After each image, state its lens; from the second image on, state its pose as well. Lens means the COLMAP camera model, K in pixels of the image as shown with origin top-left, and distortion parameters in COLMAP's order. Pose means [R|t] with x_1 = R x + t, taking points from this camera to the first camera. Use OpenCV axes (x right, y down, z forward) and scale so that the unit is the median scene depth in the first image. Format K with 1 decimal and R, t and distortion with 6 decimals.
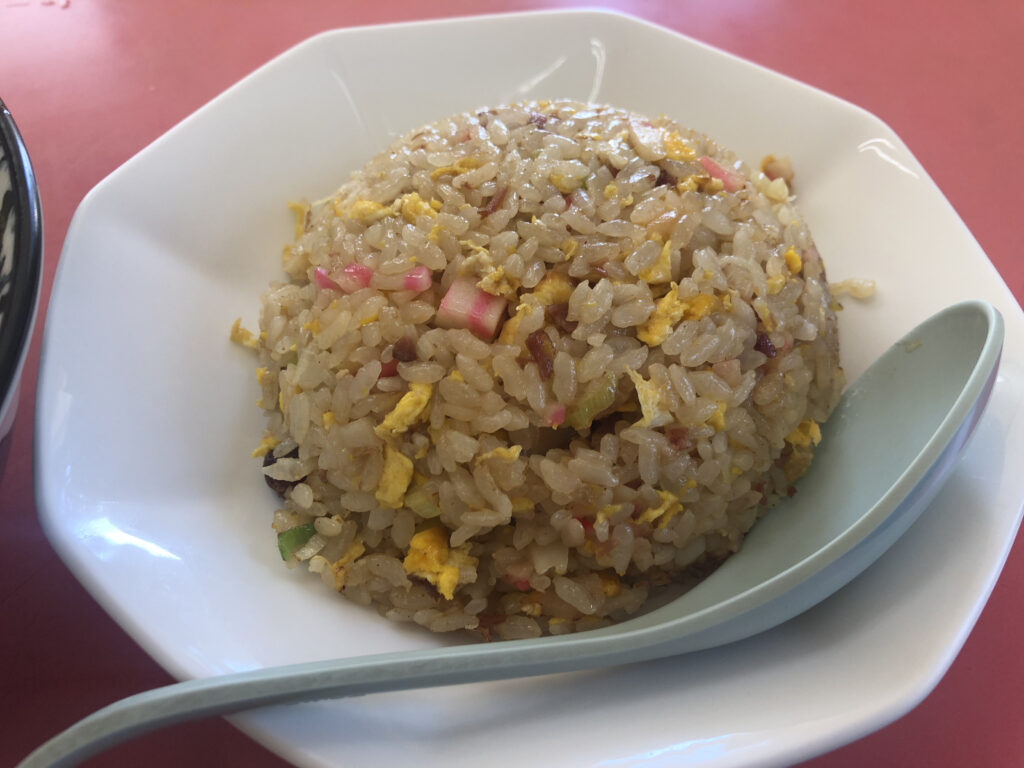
lens RADIAL K [[835.6, 0, 512.0], [0, 835.6, 384.0], [0, 0, 1]] dist [0.007557, -0.000504]
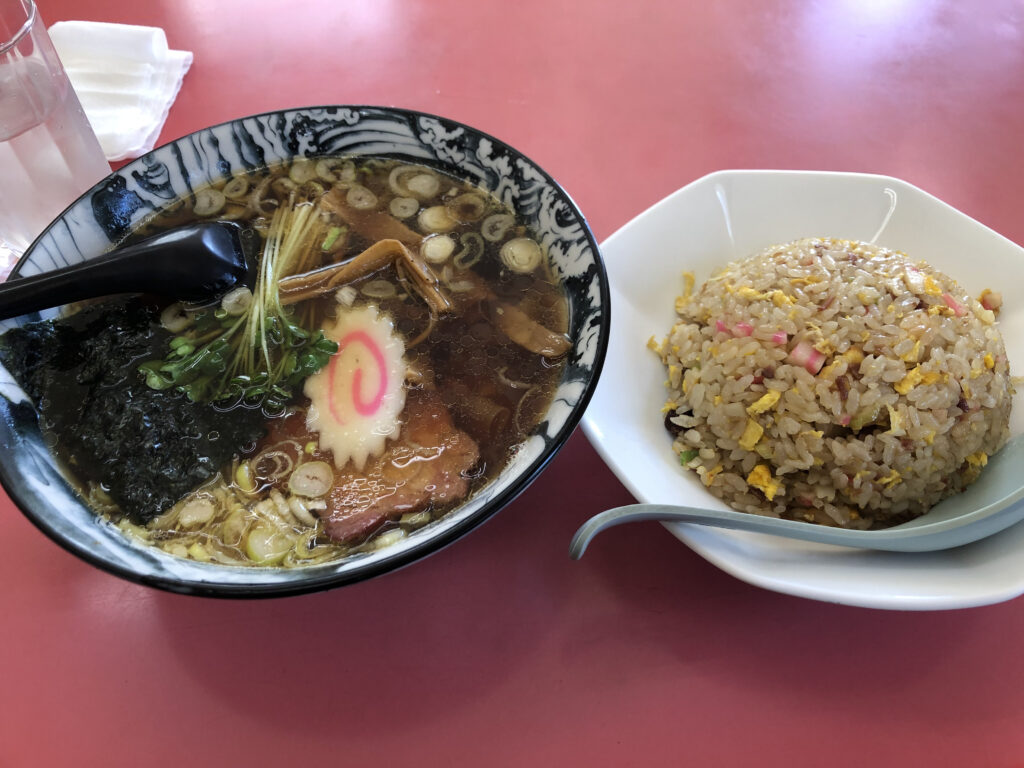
lens RADIAL K [[800.3, 0, 511.6], [0, 800.3, 362.9], [0, 0, 1]] dist [-0.053506, 0.007652]
pose [[0.956684, 0.182311, -0.226978, -0.279169], [-0.188008, 0.982161, -0.003545, 0.056266], [0.222282, 0.046065, 0.973894, -0.935419]]
